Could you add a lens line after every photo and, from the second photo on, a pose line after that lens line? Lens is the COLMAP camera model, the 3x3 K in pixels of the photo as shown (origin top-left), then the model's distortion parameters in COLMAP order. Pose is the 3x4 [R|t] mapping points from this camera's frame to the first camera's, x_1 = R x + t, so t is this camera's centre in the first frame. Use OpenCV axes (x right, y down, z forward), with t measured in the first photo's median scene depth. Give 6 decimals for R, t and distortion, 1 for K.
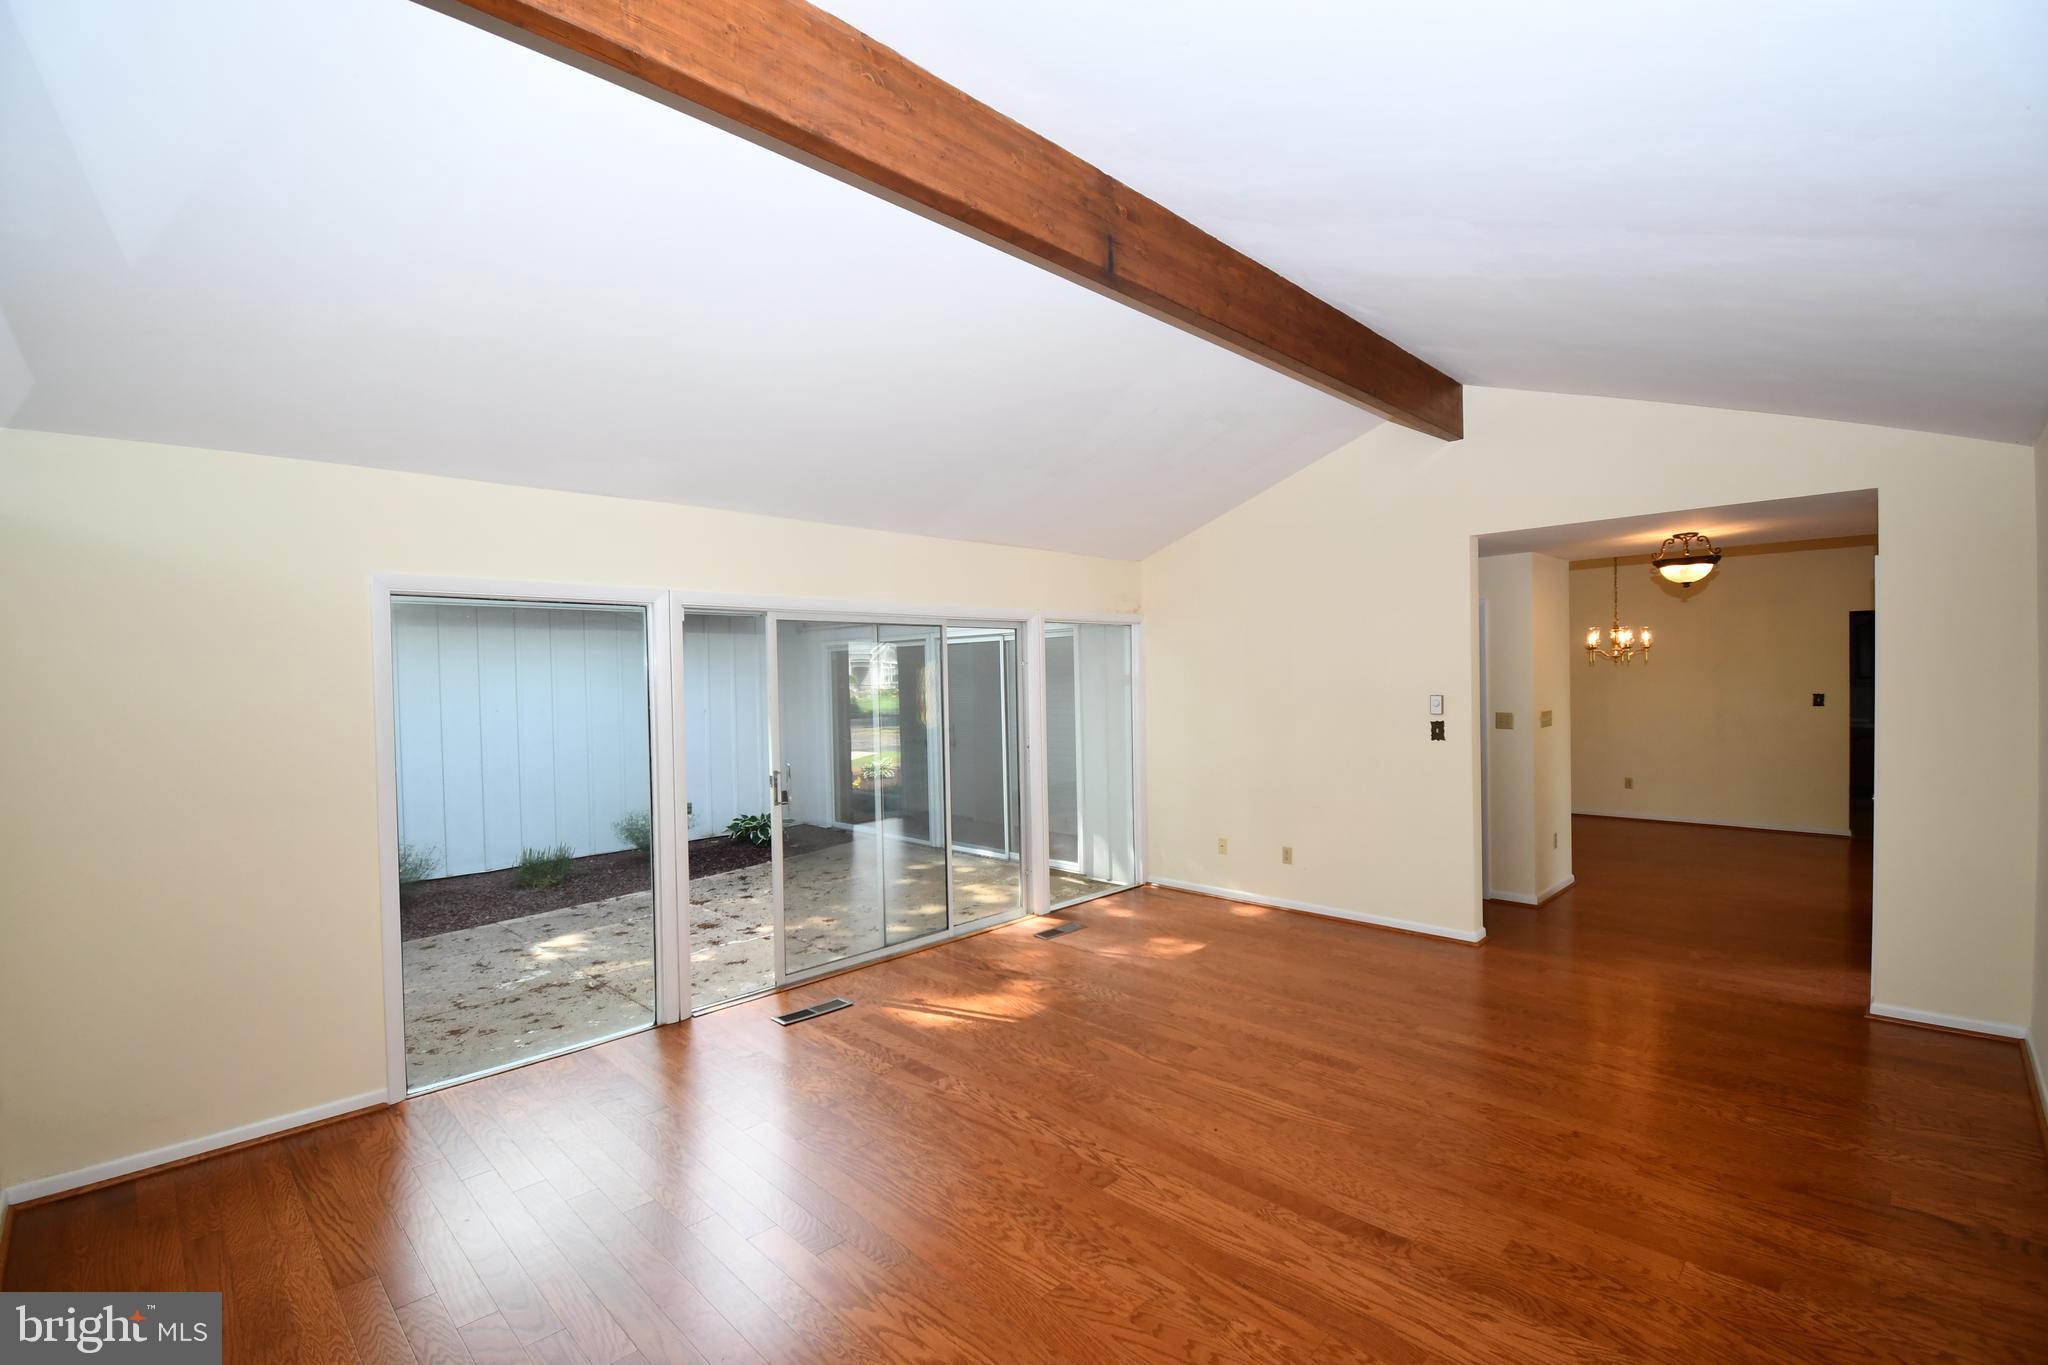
lens RADIAL K [[901.6, 0, 1031.5], [0, 901.6, 694.6], [0, 0, 1]] dist [0.006242, -0.017230]
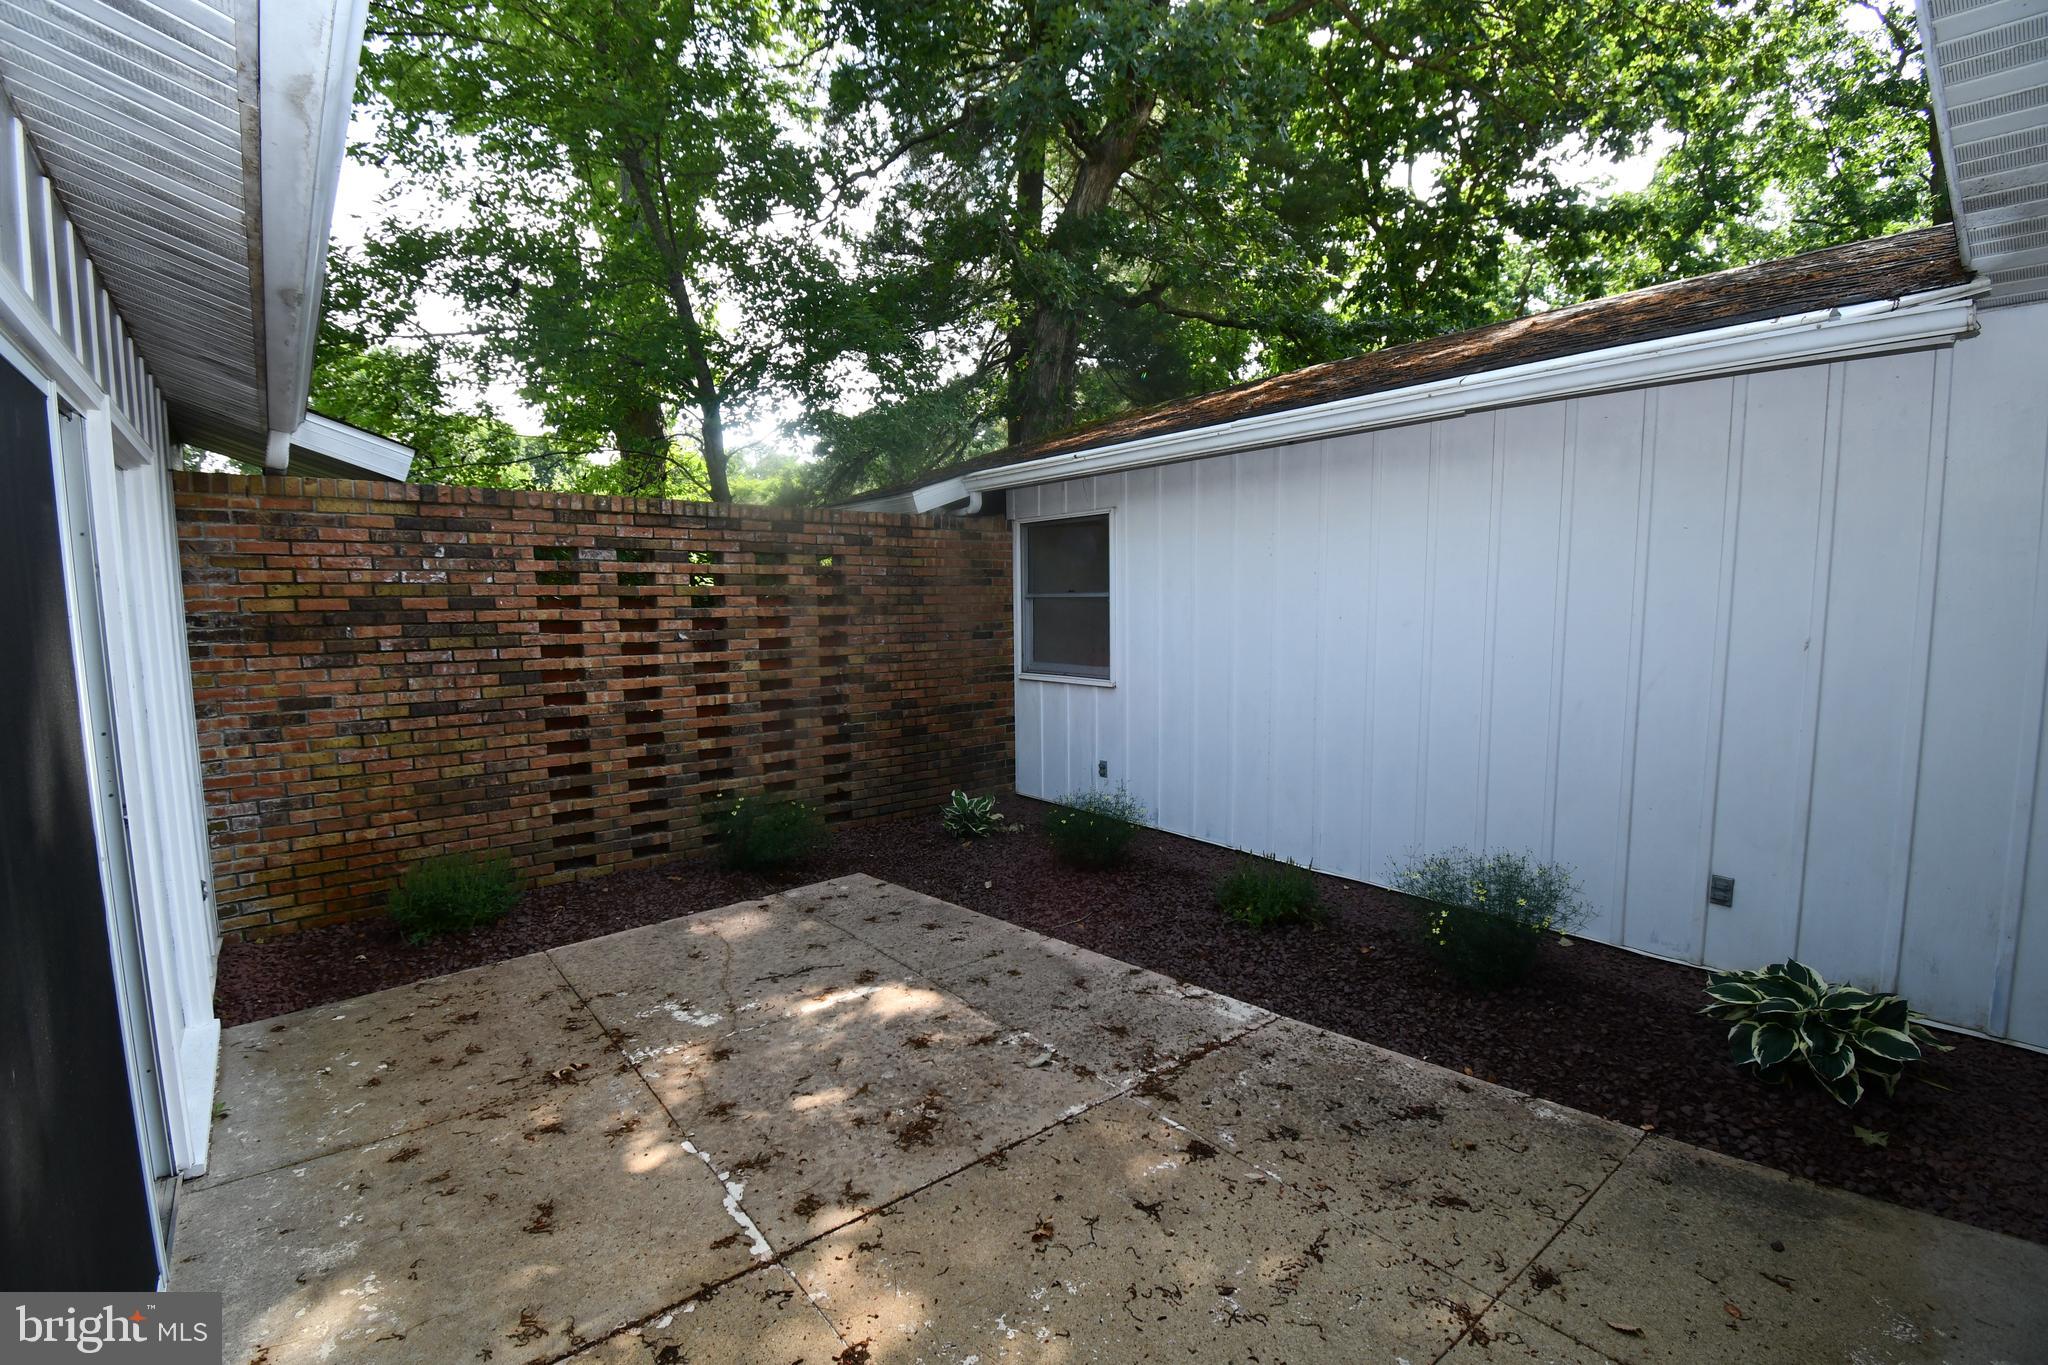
lens RADIAL K [[901.6, 0, 1026.5], [0, 901.6, 688.6], [0, 0, 1]] dist [0.006242, -0.017230]
pose [[-0.093380, 0.121913, -0.988138, 0.057708], [-0.011208, 0.992283, 0.123483, -0.011833], [0.995567, 0.022606, -0.091293, 1.631863]]
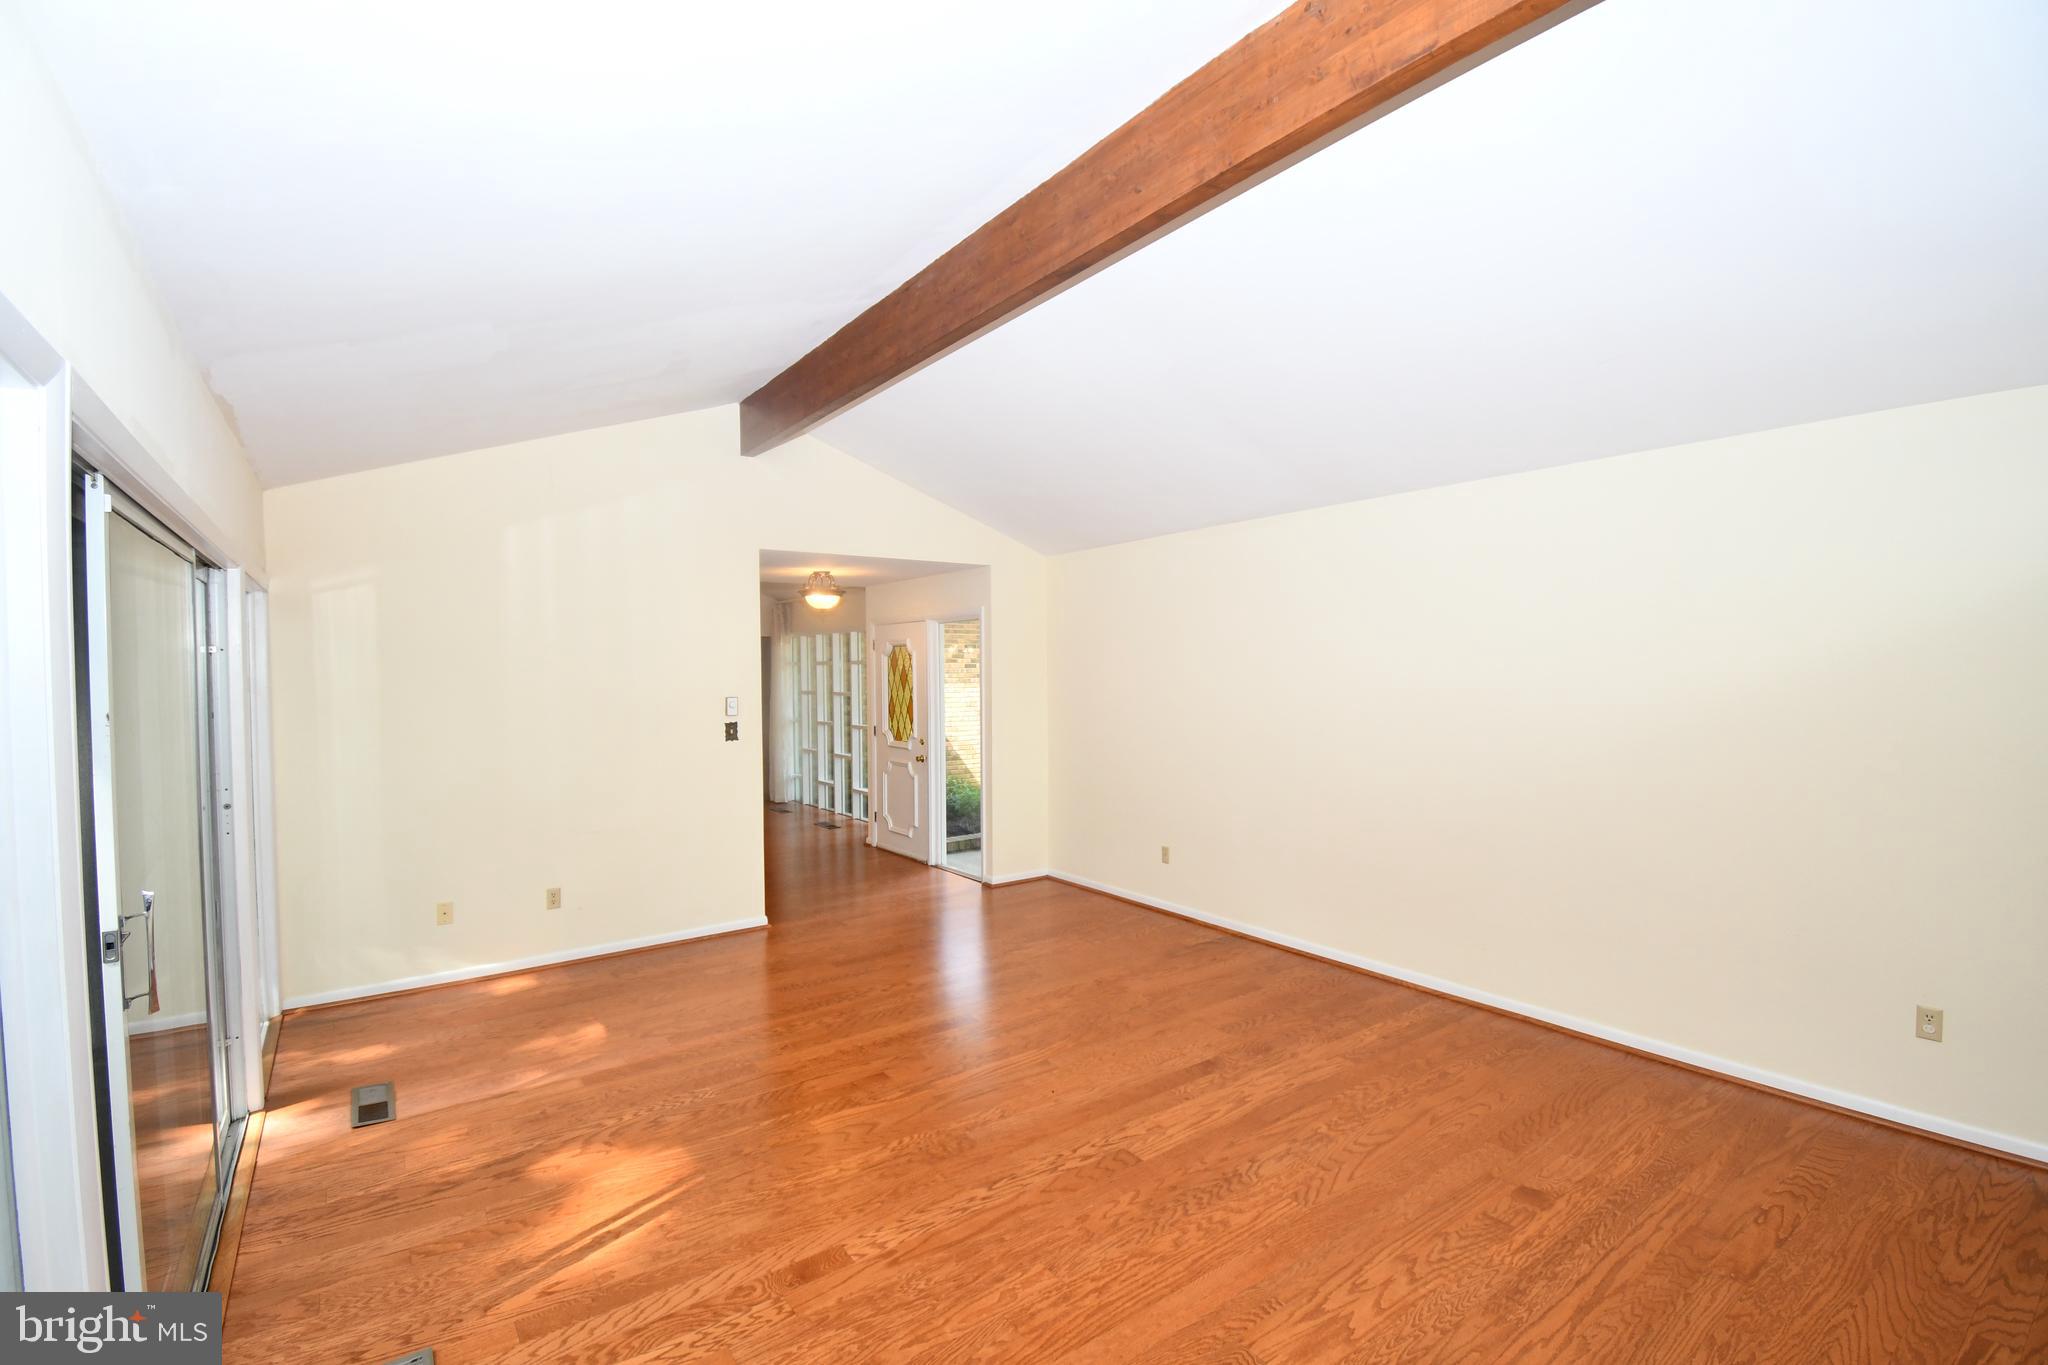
lens RADIAL K [[901.6, 0, 1011.2], [0, 901.6, 683.6], [0, 0, 1]] dist [0.006242, -0.017230]
pose [[0.163391, 0.003057, 0.986557, -0.646390], [0.029470, 0.999534, -0.007978, 0.003071], [-0.986121, 0.030378, 0.163224, 0.642471]]
